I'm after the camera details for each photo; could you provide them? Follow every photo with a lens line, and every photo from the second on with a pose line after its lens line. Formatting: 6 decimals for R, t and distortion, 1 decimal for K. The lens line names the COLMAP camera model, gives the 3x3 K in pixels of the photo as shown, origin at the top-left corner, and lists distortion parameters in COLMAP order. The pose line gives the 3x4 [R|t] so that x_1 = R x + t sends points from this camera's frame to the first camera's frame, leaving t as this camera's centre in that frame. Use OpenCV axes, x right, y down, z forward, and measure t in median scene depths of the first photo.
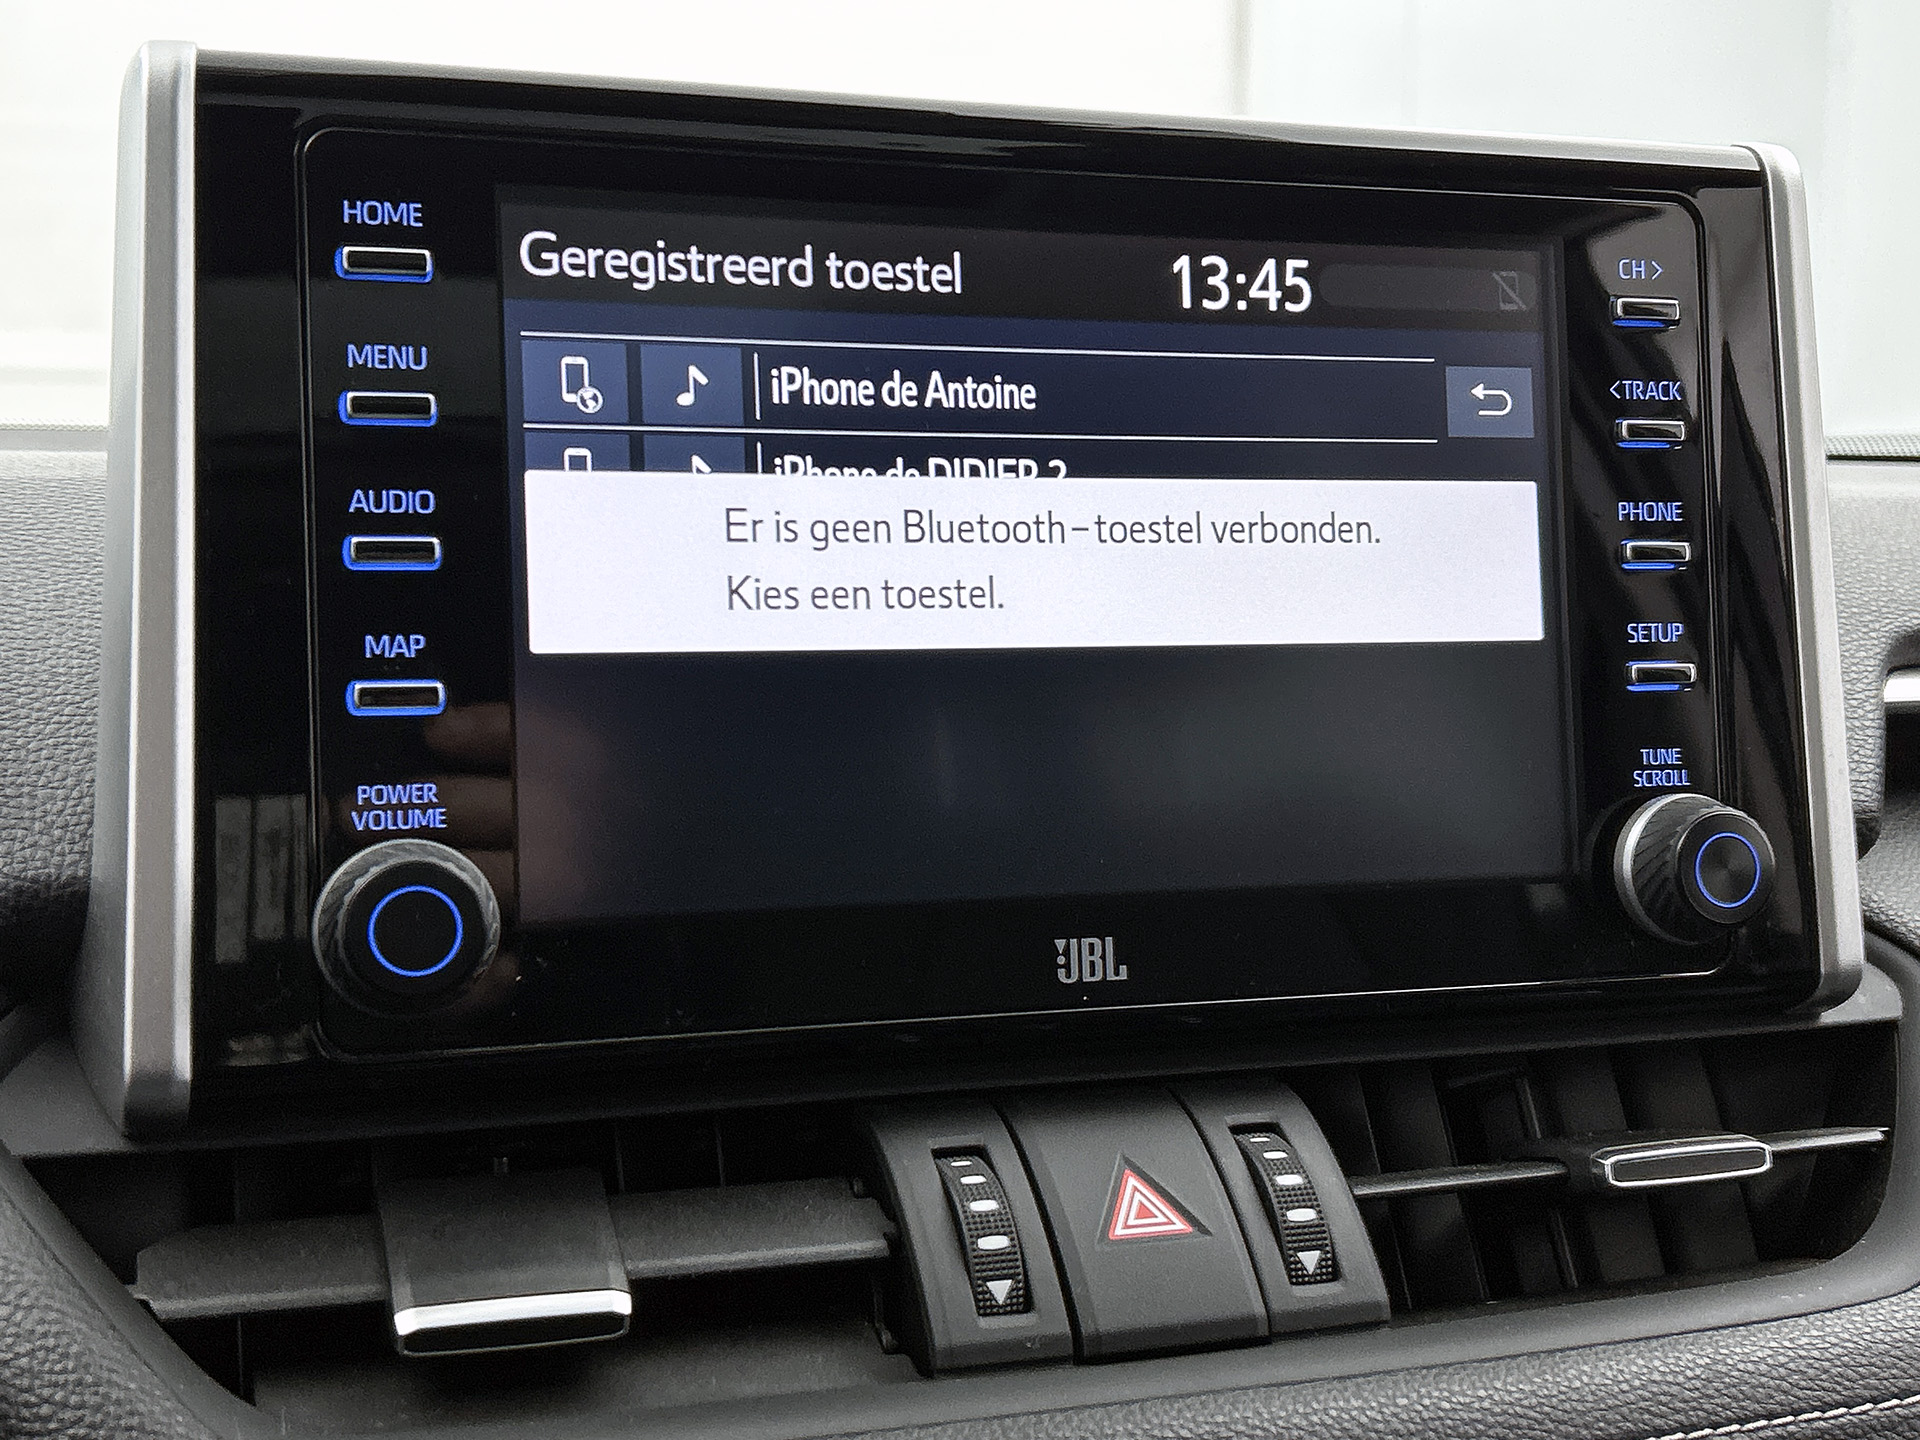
lens RADIAL K [[2483.3, 0, 986.1], [0, 2483.3, 699.7], [0, 0, 1]] dist [0.150779, -0.497712]
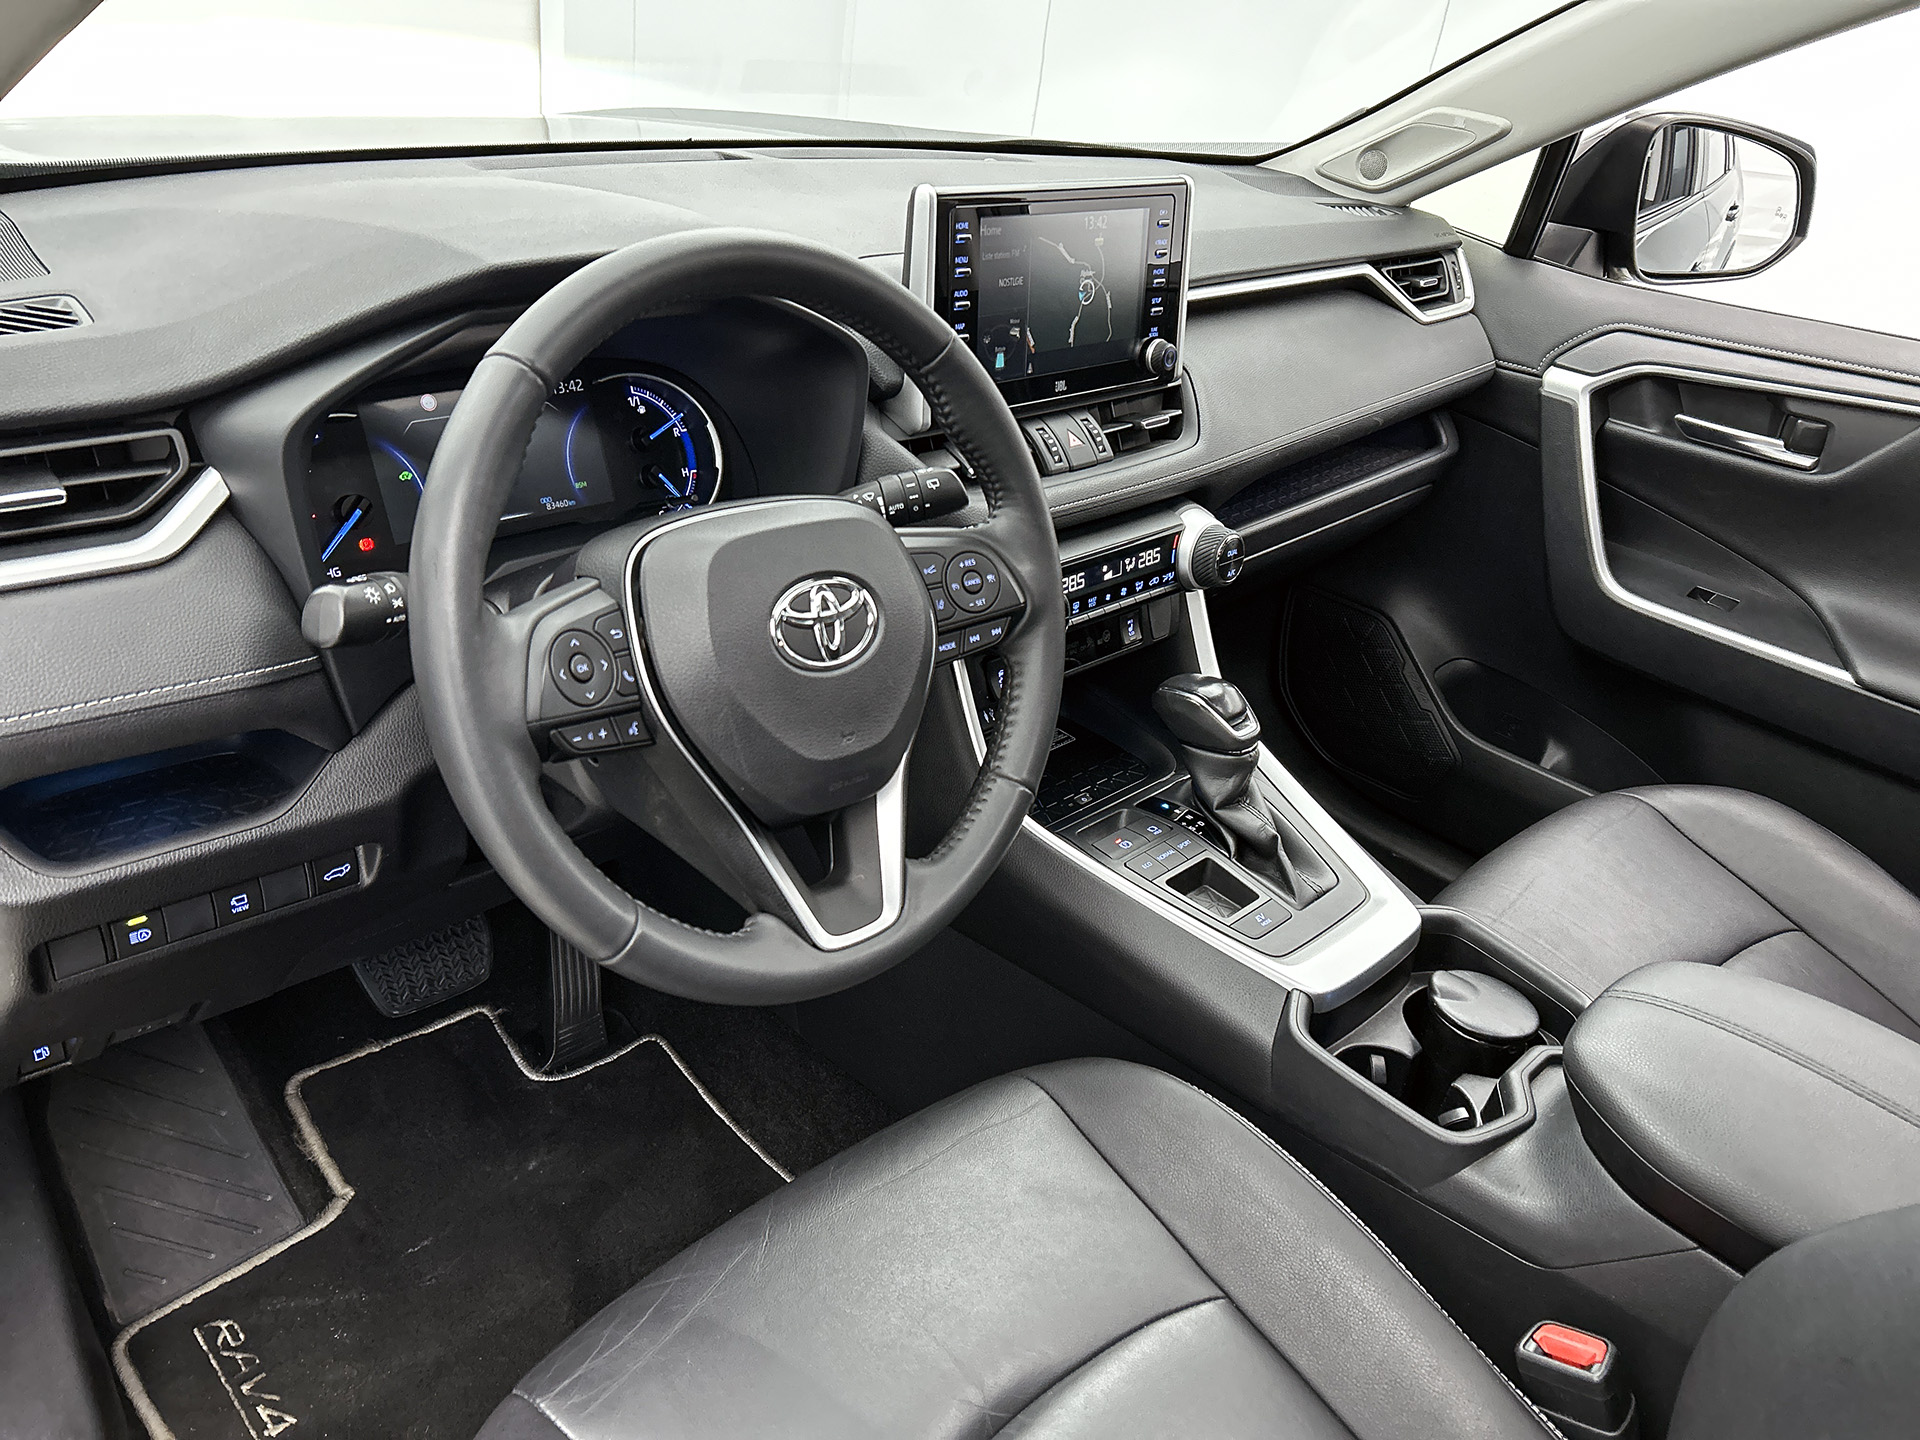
lens RADIAL K [[1451.0, 0, 942.8], [0, 1451.0, 737.8], [0, 0, 1]] dist [0.088399, -0.007508]
pose [[0.896993, -0.132225, 0.421806, -1.460019], [-0.072623, 0.897169, 0.435676, -0.499637], [-0.436038, -0.421431, 0.795152, -1.404214]]
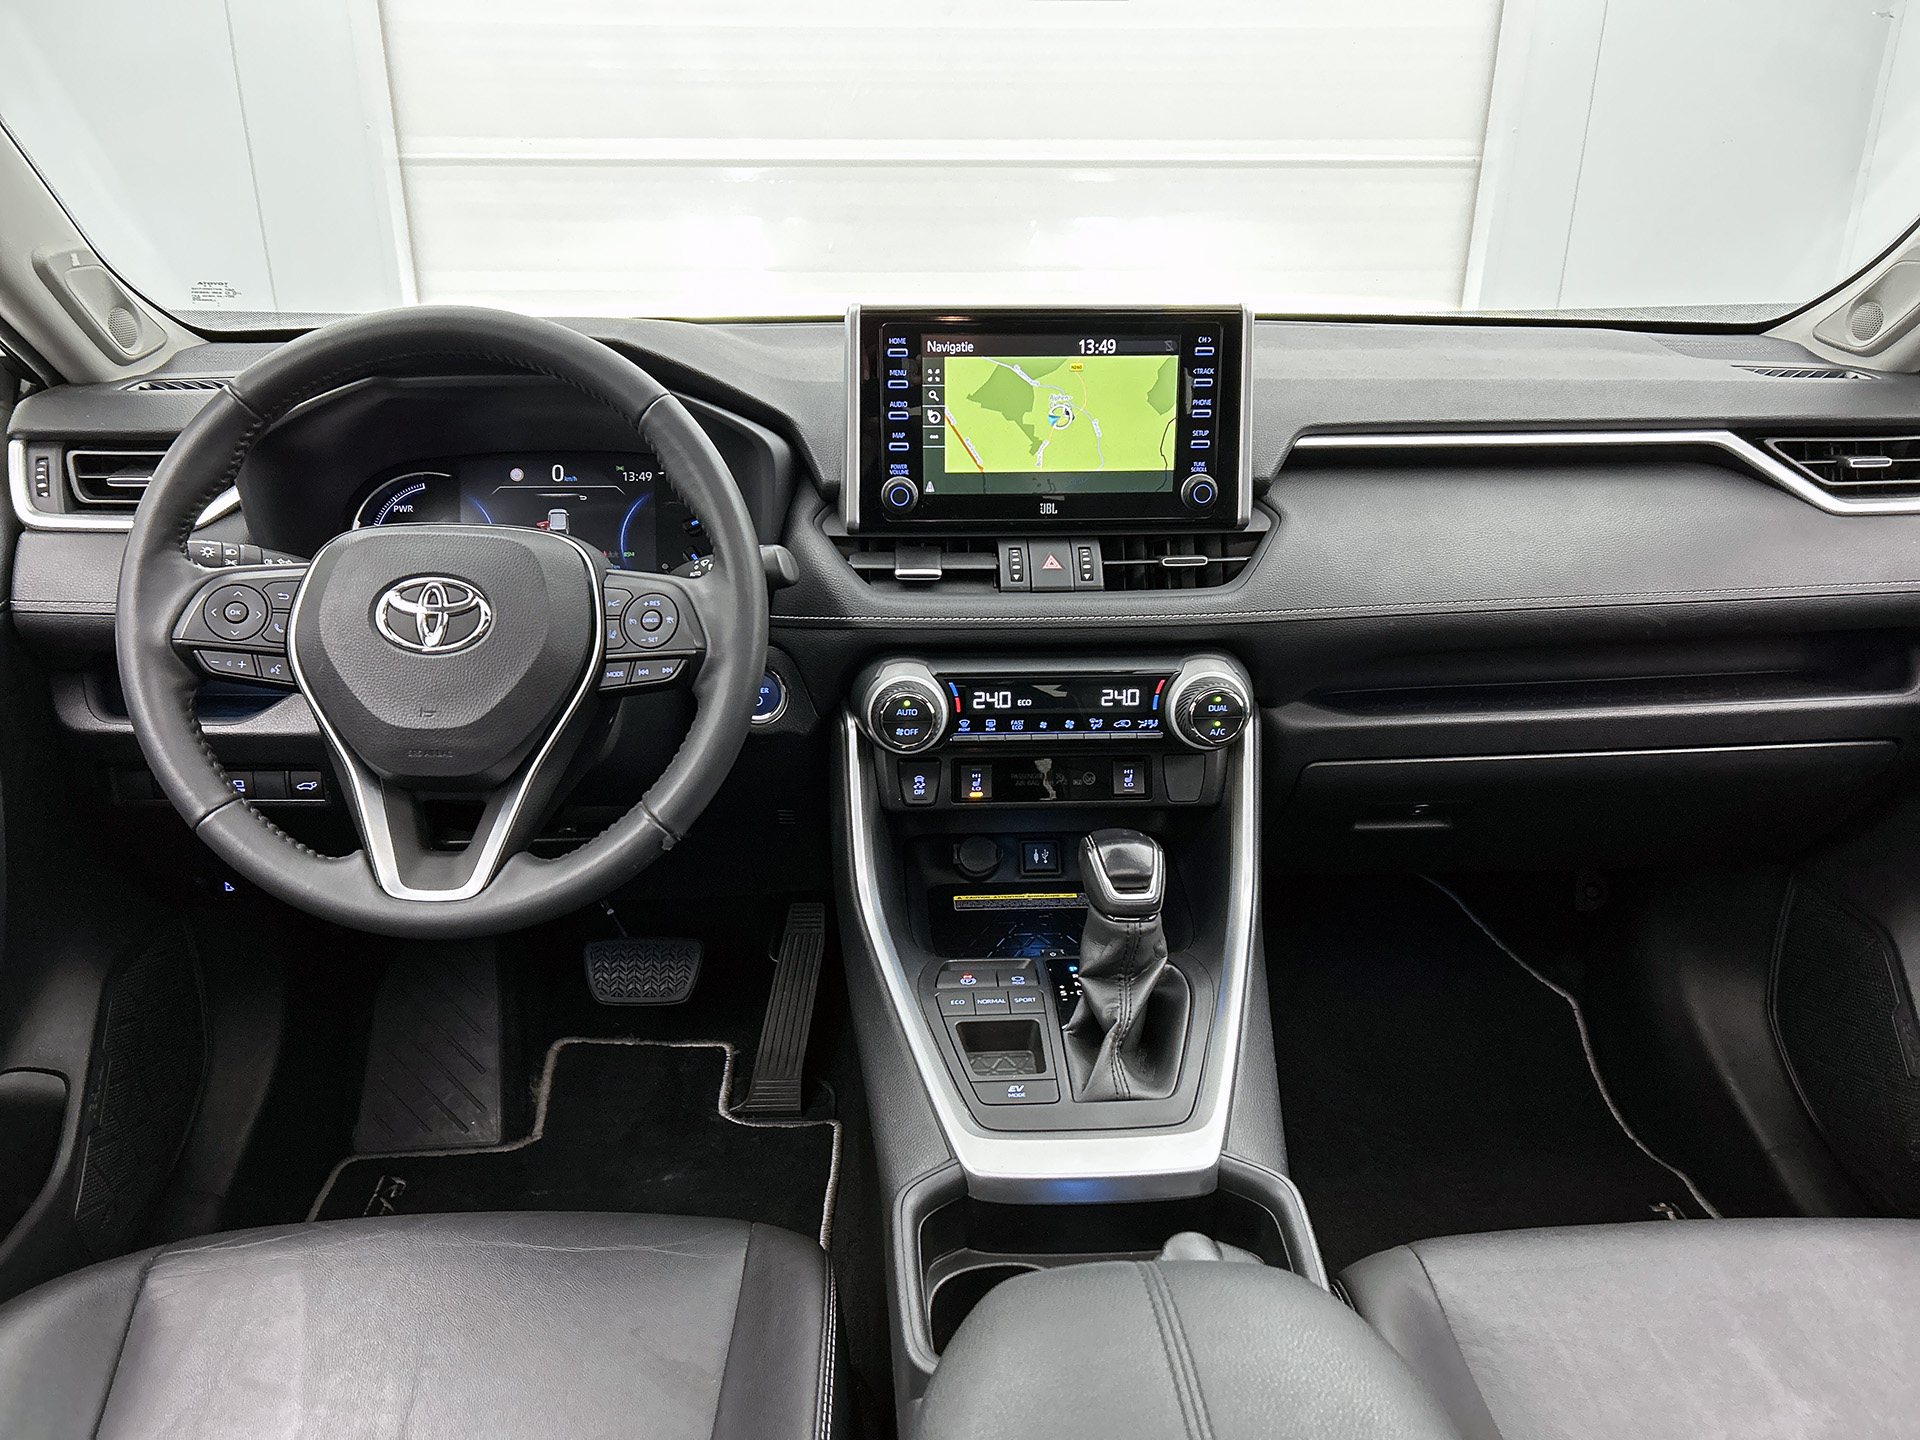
lens RADIAL K [[1451.0, 0, 942.8], [0, 1451.0, 737.8], [0, 0, 1]] dist [0.088399, -0.007508]
pose [[0.959867, 0.099480, -0.262218, 0.624140], [-0.016914, 0.953808, 0.299940, -0.301903], [0.279944, -0.283468, 0.917212, -1.675765]]
